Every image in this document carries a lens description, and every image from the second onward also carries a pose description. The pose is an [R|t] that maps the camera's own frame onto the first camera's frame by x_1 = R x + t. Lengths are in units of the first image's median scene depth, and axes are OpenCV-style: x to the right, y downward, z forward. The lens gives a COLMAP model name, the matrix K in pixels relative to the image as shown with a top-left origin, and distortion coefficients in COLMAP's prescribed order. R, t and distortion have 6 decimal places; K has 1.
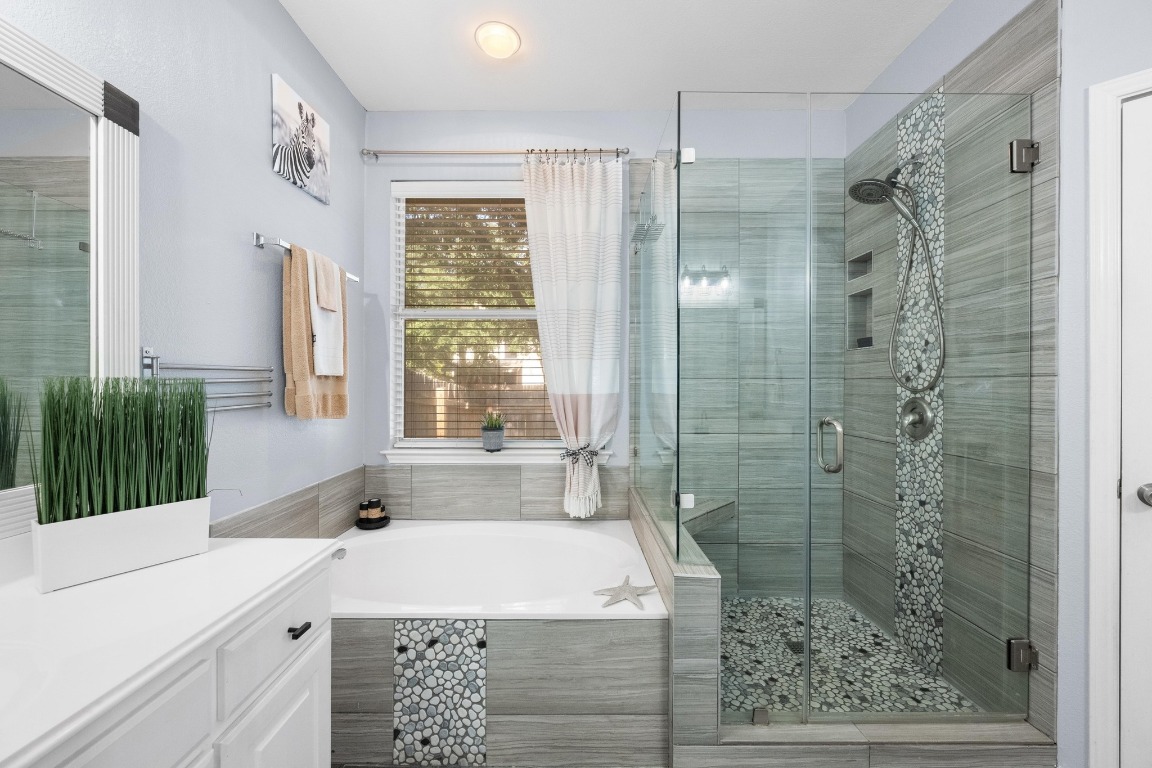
lens RADIAL K [[451.2, 0, 576.3], [0, 451.2, 384.9], [0, 0, 1]] dist [-0.003808, 0.000466]
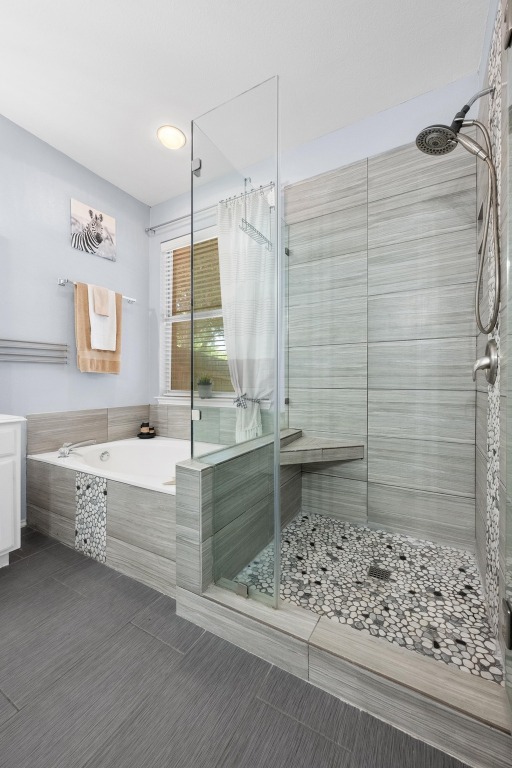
lens RADIAL K [[300.8, 0, 256.7], [0, 300.8, 382.6], [0, 0, 1]] dist [-0.003808, 0.000466]
pose [[0.871936, 0.000471, -0.489620, 0.626217], [-0.000603, 1.000000, -0.000112, 0.115623], [0.489620, 0.000393, 0.871936, 0.211099]]
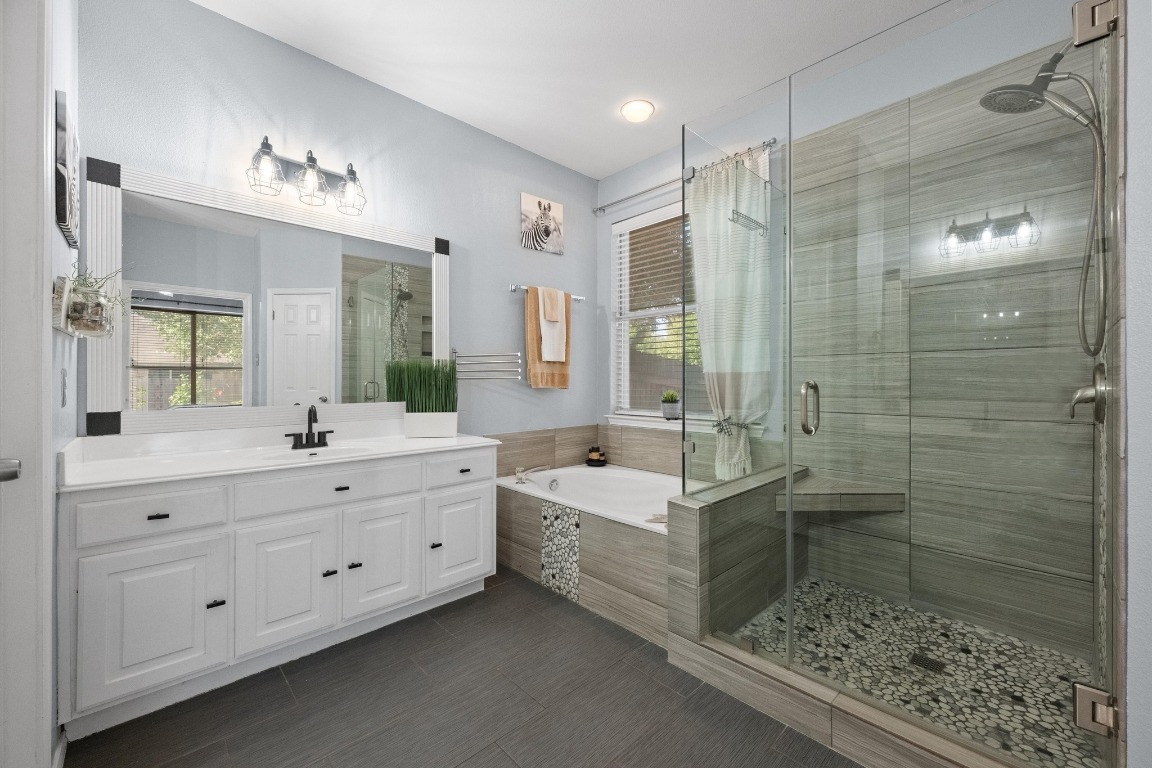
lens RADIAL K [[451.2, 0, 579.4], [0, 451.2, 380.6], [0, 0, 1]] dist [-0.003808, 0.000466]
pose [[0.695467, -0.003155, -0.718551, 0.684749], [-0.000407, 0.999988, -0.004784, 0.056502], [0.718558, 0.003619, 0.695458, -0.068905]]
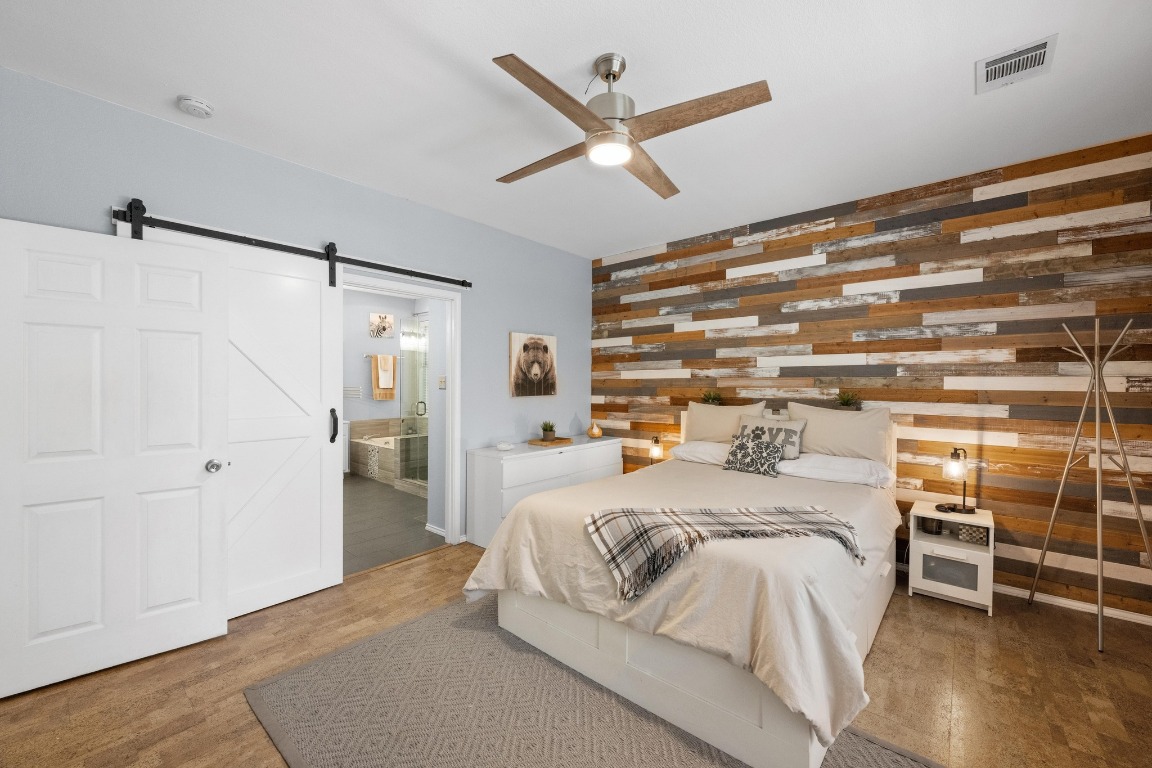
lens RADIAL K [[451.2, 0, 575.0], [0, 451.2, 388.7], [0, 0, 1]] dist [-0.003808, 0.000466]
pose [[0.761194, 0.011447, -0.648424, 2.947396], [-0.006506, 0.999929, 0.010015, -0.062447], [0.648492, -0.003404, 0.761214, -0.774936]]
